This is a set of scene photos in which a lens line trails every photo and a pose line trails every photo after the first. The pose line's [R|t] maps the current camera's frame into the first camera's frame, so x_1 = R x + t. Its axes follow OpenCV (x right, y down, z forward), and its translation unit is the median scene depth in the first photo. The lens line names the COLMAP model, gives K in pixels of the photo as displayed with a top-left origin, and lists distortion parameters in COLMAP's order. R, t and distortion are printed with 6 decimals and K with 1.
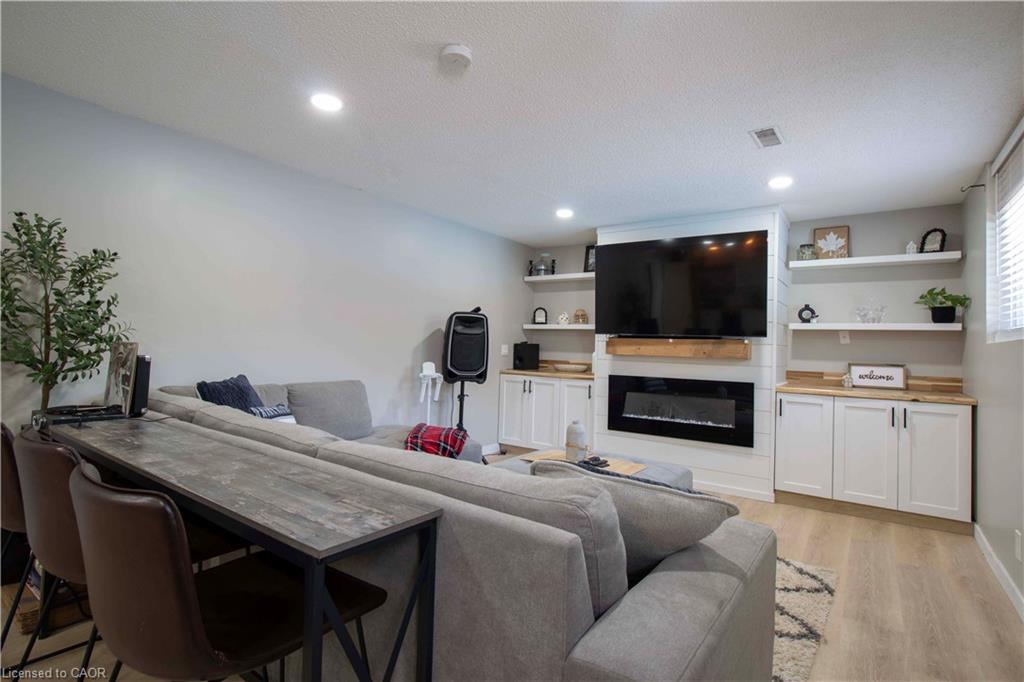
lens RADIAL K [[490.7, 0, 526.9], [0, 490.7, 328.8], [0, 0, 1]] dist [0.001697, -0.001014]
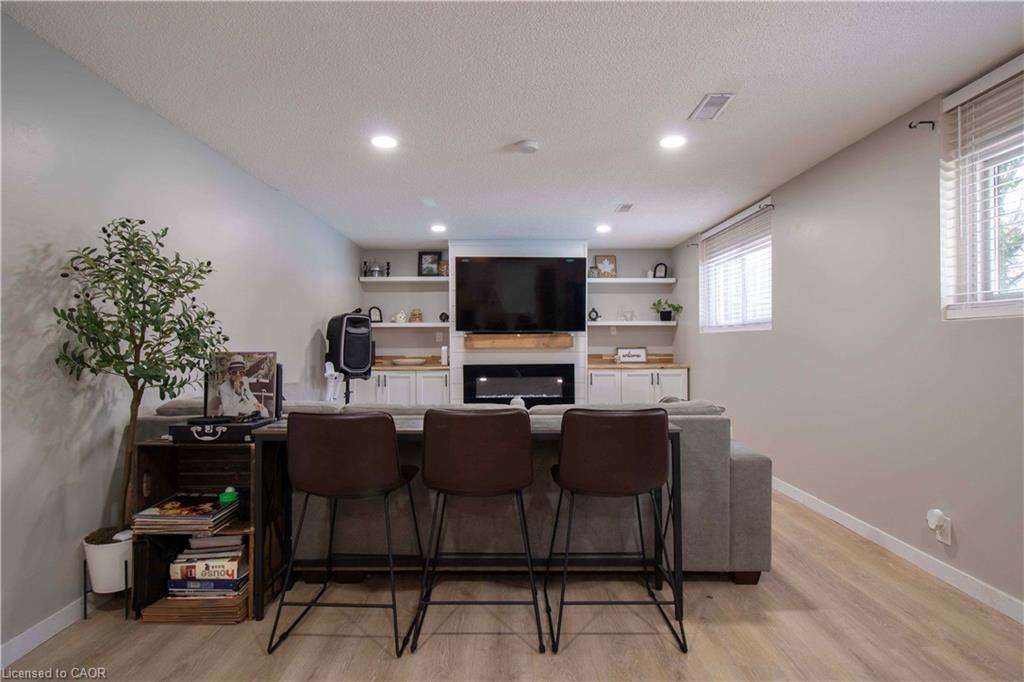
lens RADIAL K [[510.5, 0, 517.7], [0, 510.5, 342.0], [0, 0, 1]] dist [0.002957, -0.003860]
pose [[0.817973, -0.032306, 0.574349, -0.496024], [0.007967, 0.998962, 0.044843, -0.019707], [-0.575201, -0.032105, 0.817382, -0.111781]]
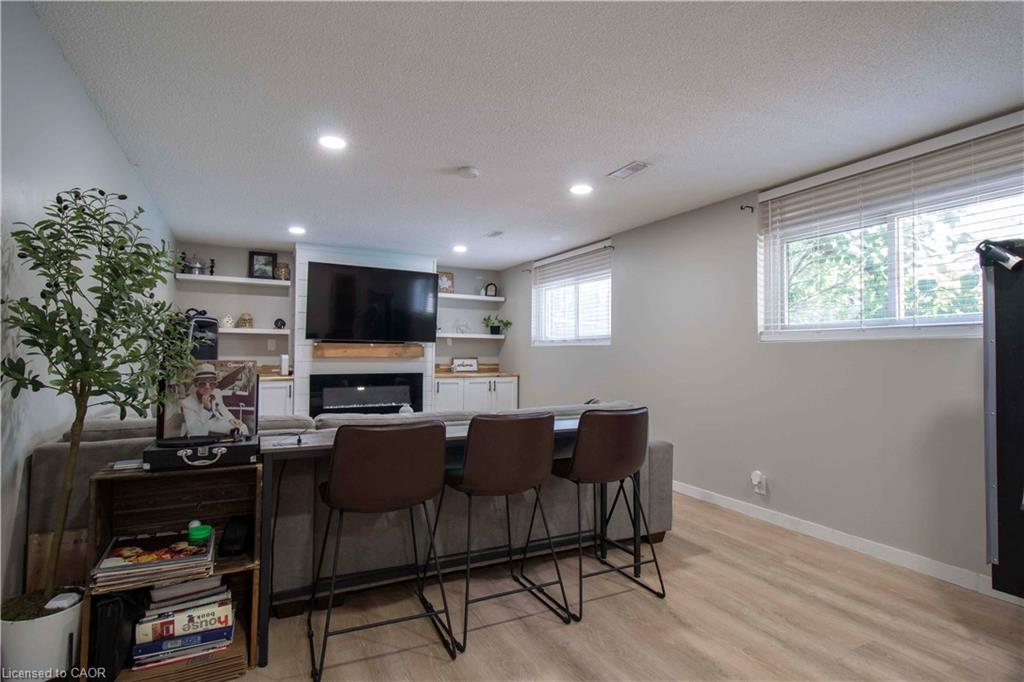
lens RADIAL K [[490.7, 0, 502.9], [0, 490.7, 340.0], [0, 0, 1]] dist [0.001697, -0.001014]
pose [[0.486302, -0.001277, 0.873790, -0.691530], [-0.026202, 0.999528, 0.016043, -0.019643], [-0.873398, -0.030697, 0.486039, 0.056179]]
